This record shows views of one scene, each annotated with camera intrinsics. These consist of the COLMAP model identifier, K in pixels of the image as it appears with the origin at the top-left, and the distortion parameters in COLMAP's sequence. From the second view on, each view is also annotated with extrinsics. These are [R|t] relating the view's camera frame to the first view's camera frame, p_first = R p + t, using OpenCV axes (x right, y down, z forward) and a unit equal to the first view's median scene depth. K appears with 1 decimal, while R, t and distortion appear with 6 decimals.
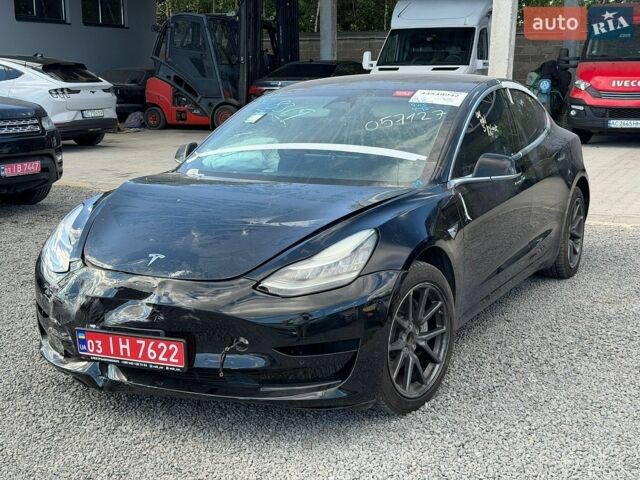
lens RADIAL K [[876.4, 0, 322.8], [0, 876.4, 245.6], [0, 0, 1]] dist [0.118803, 0.000000]
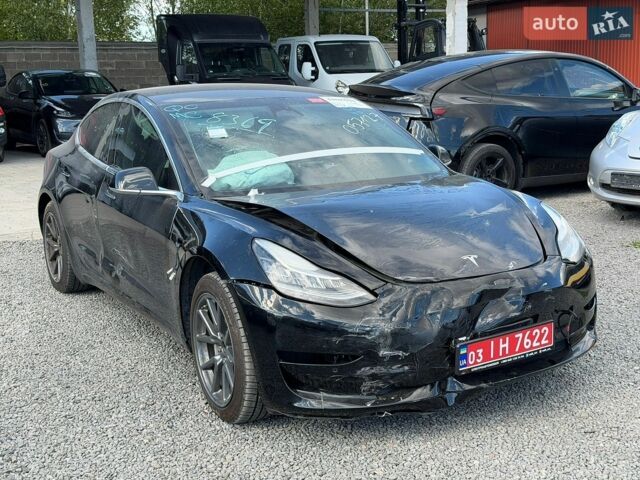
lens RADIAL K [[876.4, 0, 319.6], [0, 876.4, 243.2], [0, 0, 1]] dist [0.118803, 0.000000]
pose [[0.544395, -0.166712, 0.822096, -1.151220], [0.188423, 0.979310, 0.073819, -0.115174], [-0.817393, 0.114715, 0.564543, 0.588091]]
